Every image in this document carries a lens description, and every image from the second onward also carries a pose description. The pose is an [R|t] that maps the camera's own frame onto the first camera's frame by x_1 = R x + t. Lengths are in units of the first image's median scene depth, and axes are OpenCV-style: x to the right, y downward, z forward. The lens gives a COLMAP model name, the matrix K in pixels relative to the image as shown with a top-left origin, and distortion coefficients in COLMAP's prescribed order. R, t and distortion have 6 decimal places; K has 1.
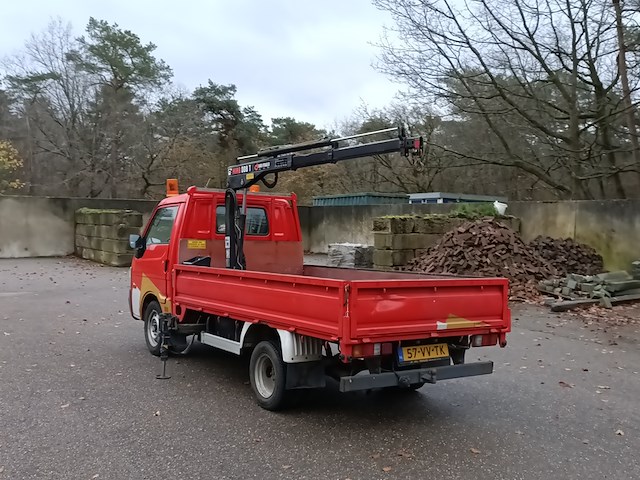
lens RADIAL K [[685.5, 0, 320.0], [0, 685.5, 240.0], [0, 0, 1]] dist [0.046525, 0.047250]
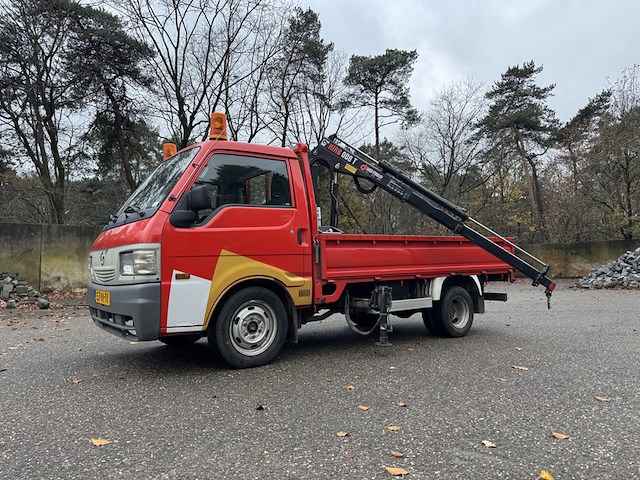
lens RADIAL K [[446.0, 0, 320.0], [0, 446.0, 240.0], [0, 0, 1]] dist [0.006606, -0.002338]
pose [[-0.065349, 0.044954, 0.996849, -0.356515], [0.036620, 0.998420, -0.042625, 0.031662], [-0.997190, 0.033719, -0.066892, 0.501144]]
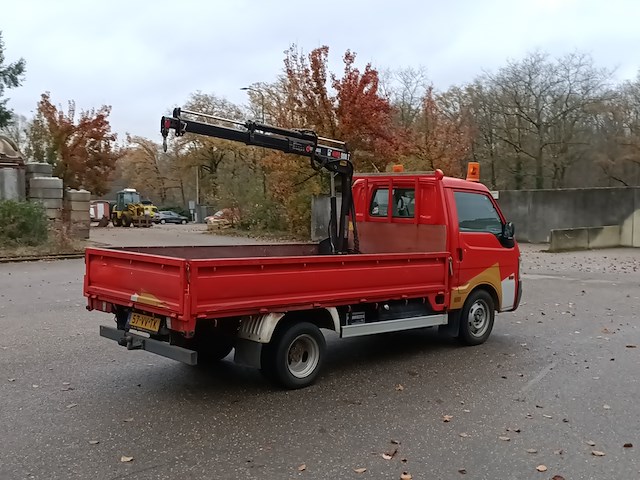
lens RADIAL K [[685.5, 0, 320.0], [0, 685.5, 240.0], [0, 0, 1]] dist [0.046525, 0.047250]
pose [[0.165179, 0.024899, -0.985949, 0.434044], [-0.020636, 0.999550, 0.021785, 0.002800], [0.986048, 0.016747, 0.165619, 0.380934]]
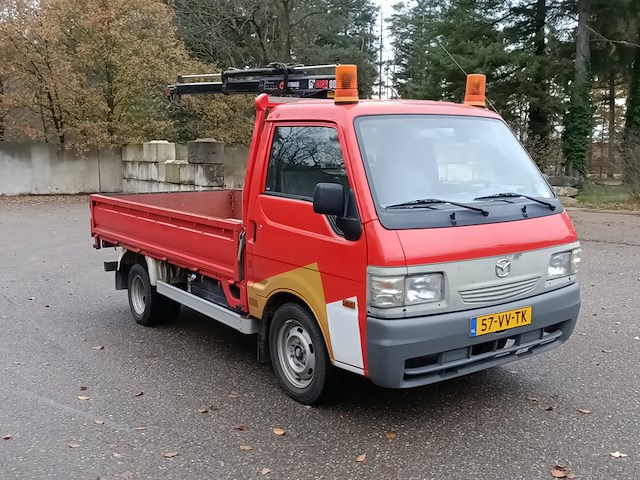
lens RADIAL K [[685.5, 0, 320.0], [0, 685.5, 240.0], [0, 0, 1]] dist [0.046525, 0.047250]
pose [[-0.999369, -0.017882, -0.030681, -0.039285], [-0.021809, 0.990893, 0.132876, -0.014213], [0.028026, 0.133461, -0.990658, 0.846143]]
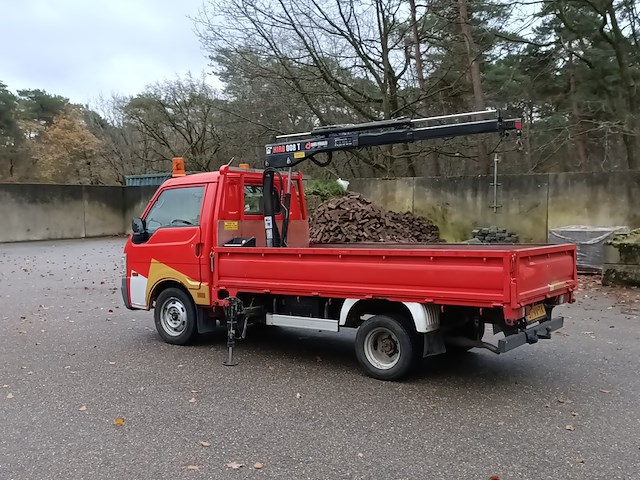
lens RADIAL K [[685.5, 0, 320.0], [0, 685.5, 240.0], [0, 0, 1]] dist [0.046525, 0.047250]
pose [[0.935187, -0.042898, 0.351546, -0.198376], [0.032051, 0.998815, 0.036620, -0.002434], [-0.352701, -0.022979, 0.935454, 0.025714]]
